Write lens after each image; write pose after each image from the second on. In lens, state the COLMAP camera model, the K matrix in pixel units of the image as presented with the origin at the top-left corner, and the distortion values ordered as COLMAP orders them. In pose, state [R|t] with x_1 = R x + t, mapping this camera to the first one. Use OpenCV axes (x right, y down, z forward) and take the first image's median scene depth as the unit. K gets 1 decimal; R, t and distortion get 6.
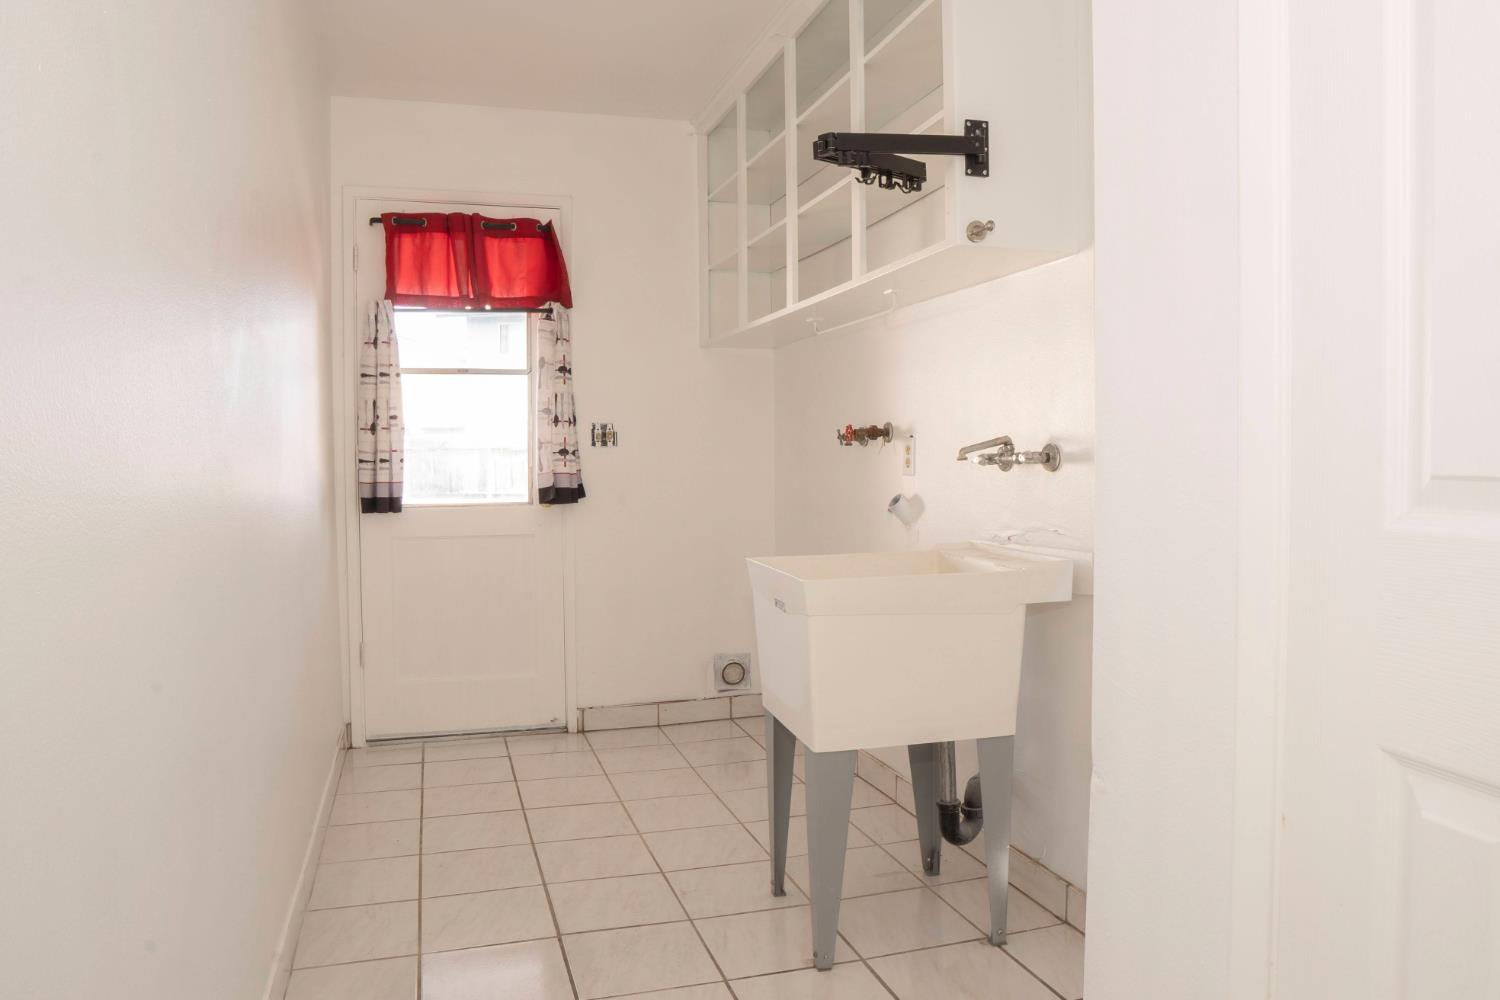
lens RADIAL K [[1061.6, 0, 751.0], [0, 1061.6, 501.4], [0, 0, 1]] dist [-0.109942, 0.075800]
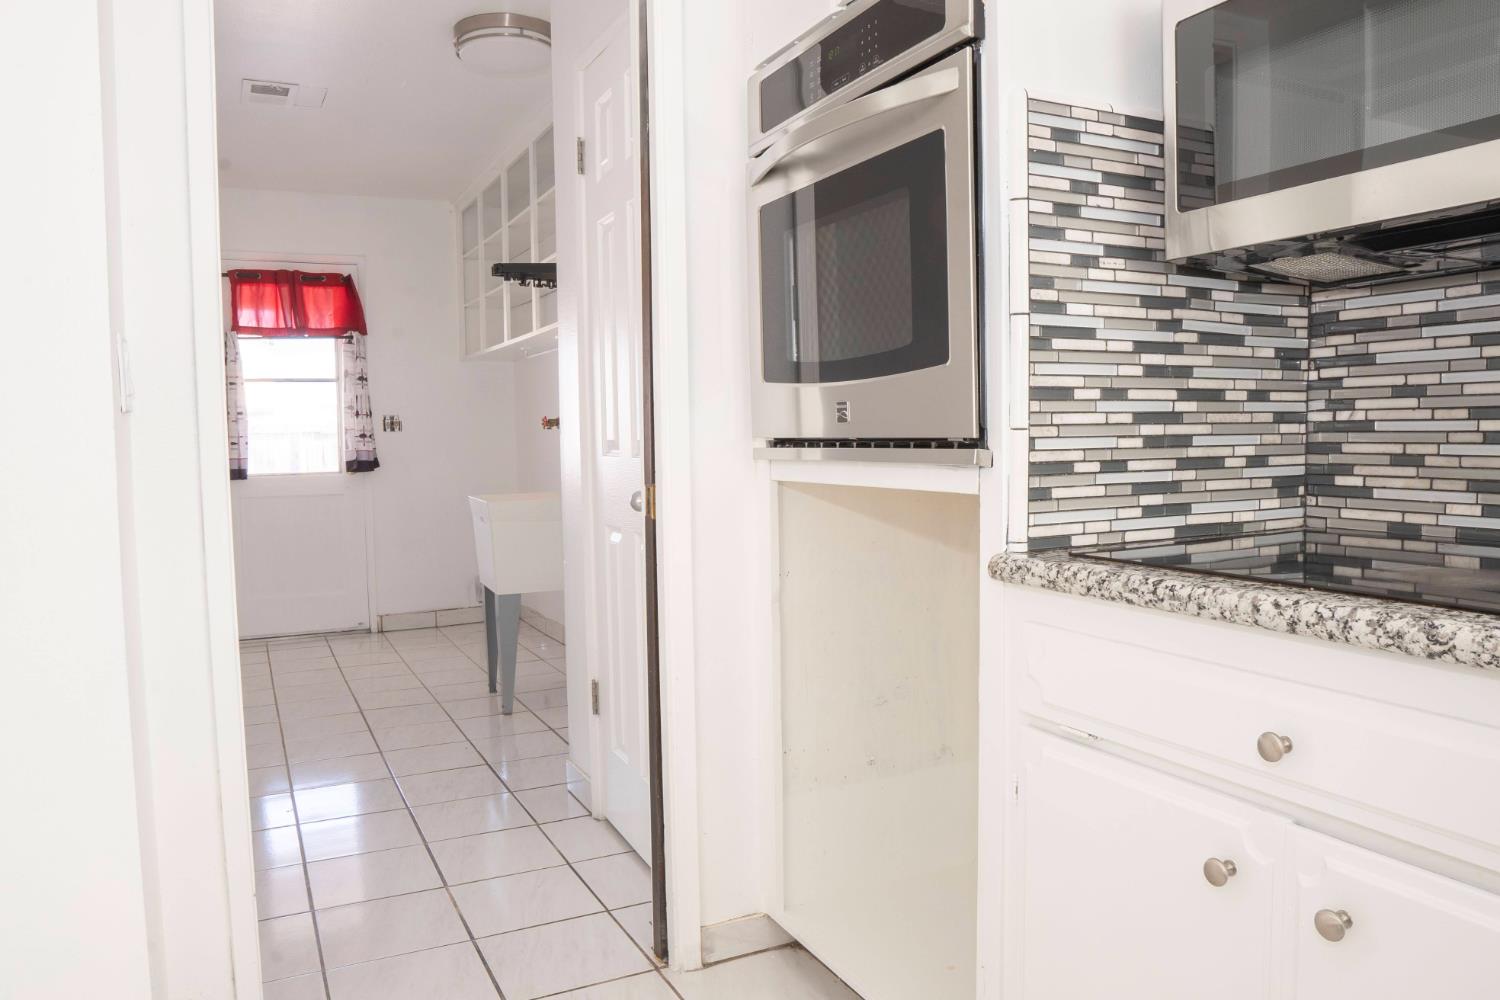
lens RADIAL K [[1061.6, 0, 751.5], [0, 1061.6, 495.8], [0, 0, 1]] dist [-0.109942, 0.075800]
pose [[0.986503, -0.020291, 0.162483, 0.111182], [0.017798, 0.999701, 0.016781, 0.020393], [-0.162775, -0.013663, 0.986569, -0.492294]]
